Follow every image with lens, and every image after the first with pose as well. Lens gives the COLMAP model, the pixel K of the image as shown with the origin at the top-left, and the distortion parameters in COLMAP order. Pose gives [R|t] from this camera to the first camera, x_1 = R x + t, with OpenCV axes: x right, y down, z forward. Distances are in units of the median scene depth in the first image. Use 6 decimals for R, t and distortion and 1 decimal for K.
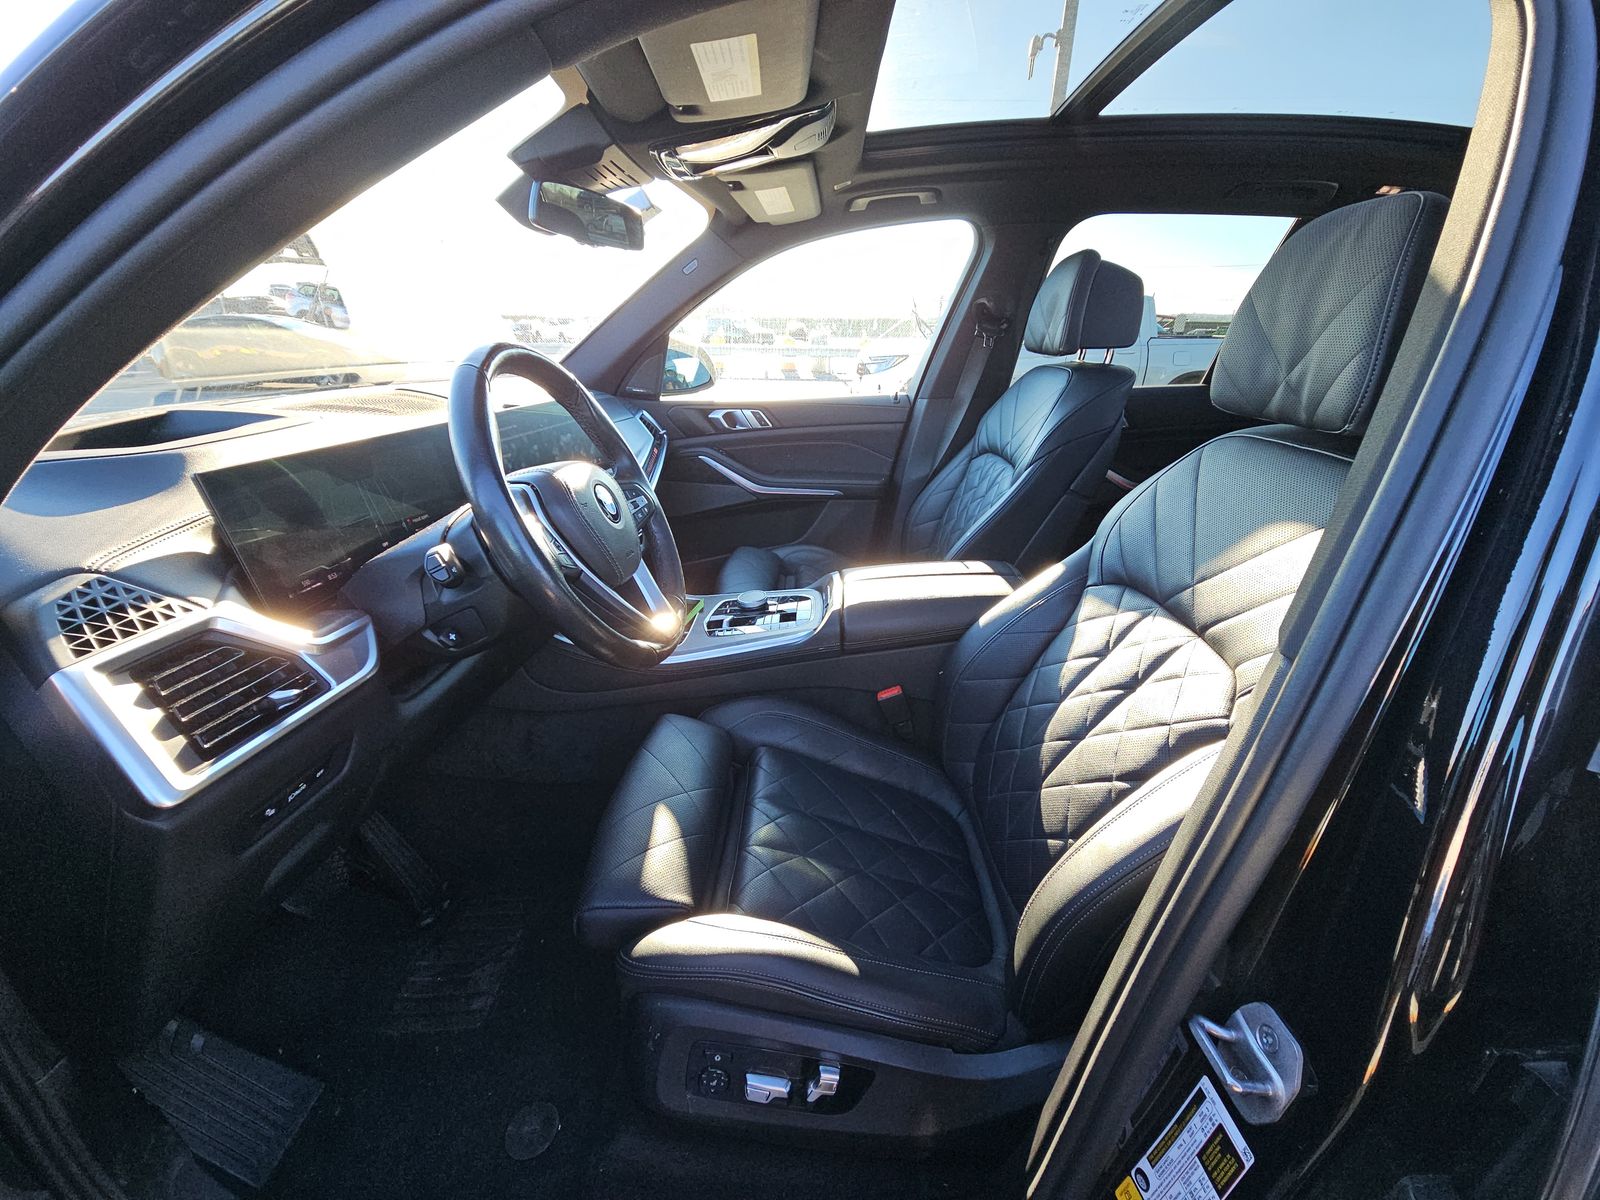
lens RADIAL K [[653.9, 0, 807.4], [0, 653.9, 598.2], [0, 0, 1]] dist [0.016057, -0.010810]
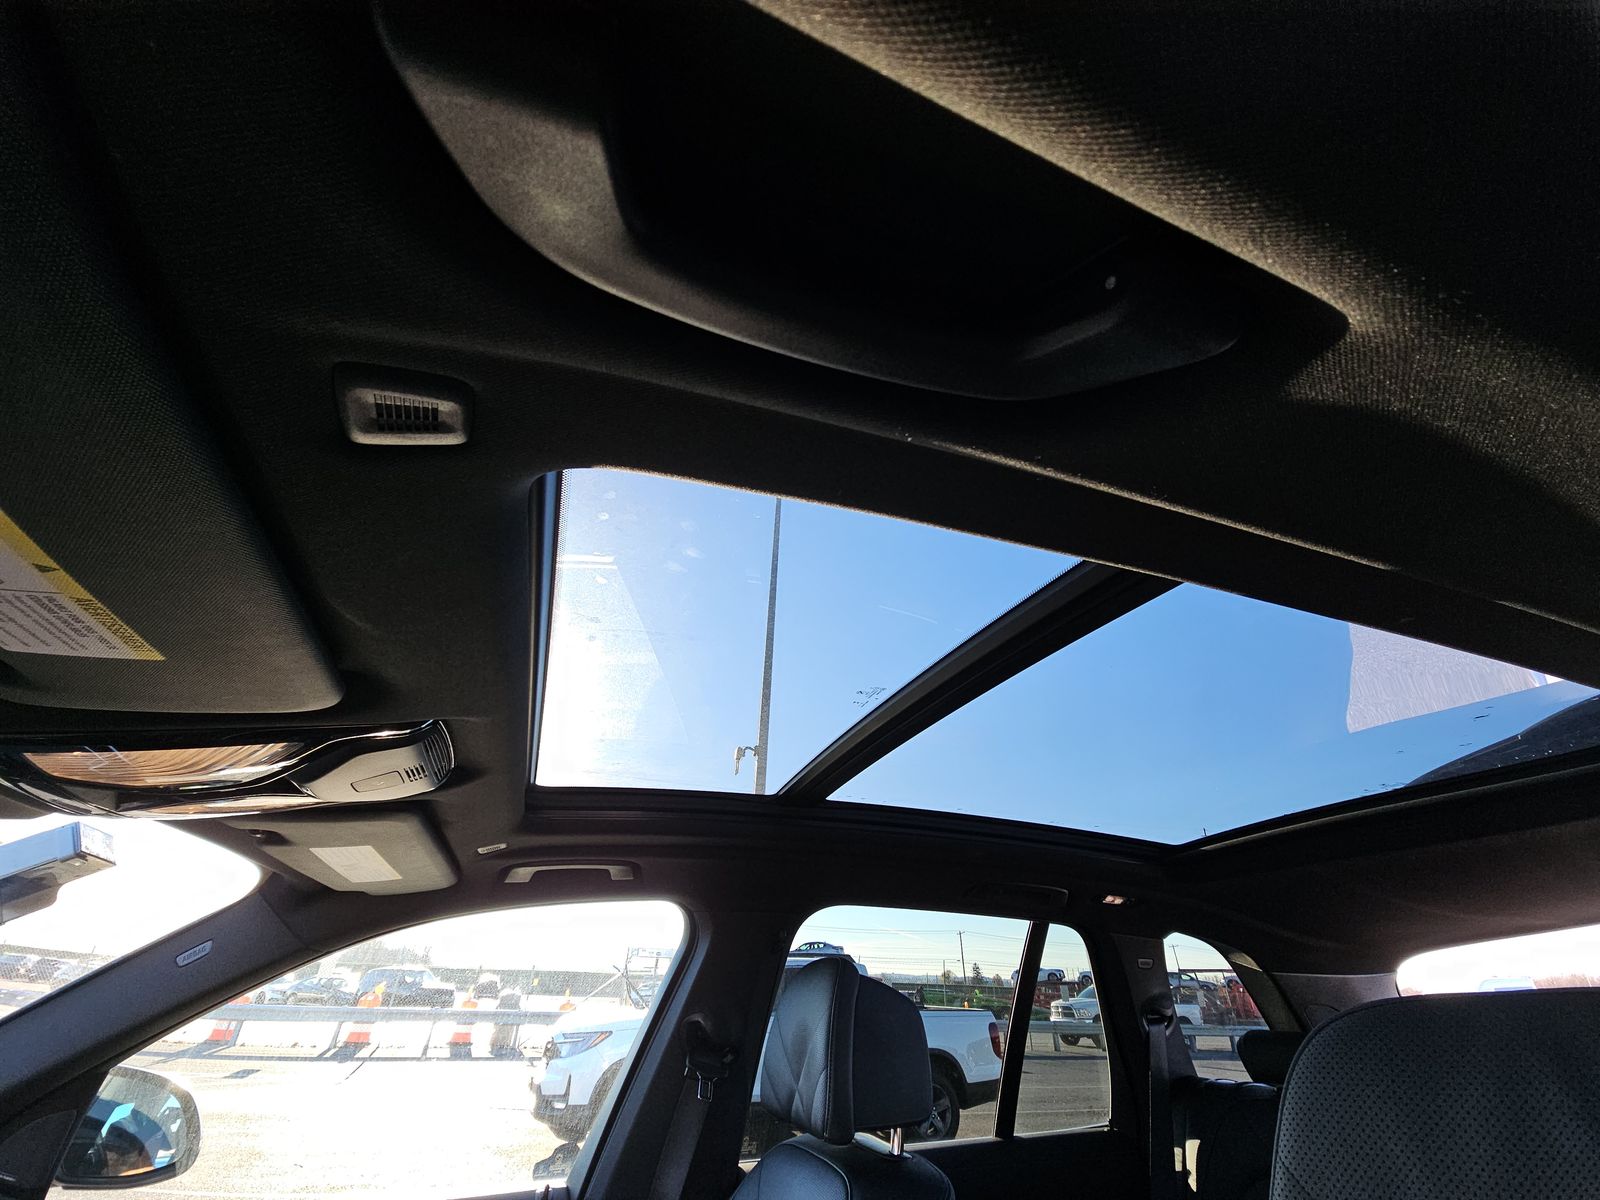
lens RADIAL K [[656.4, 0, 797.5], [0, 656.4, 593.0], [0, 0, 1]] dist [0.014138, -0.011804]
pose [[0.933076, 0.199542, 0.299254, 0.083929], [0.119670, 0.612371, -0.781460, -0.203874], [-0.339189, 0.764973, 0.547510, 0.294615]]
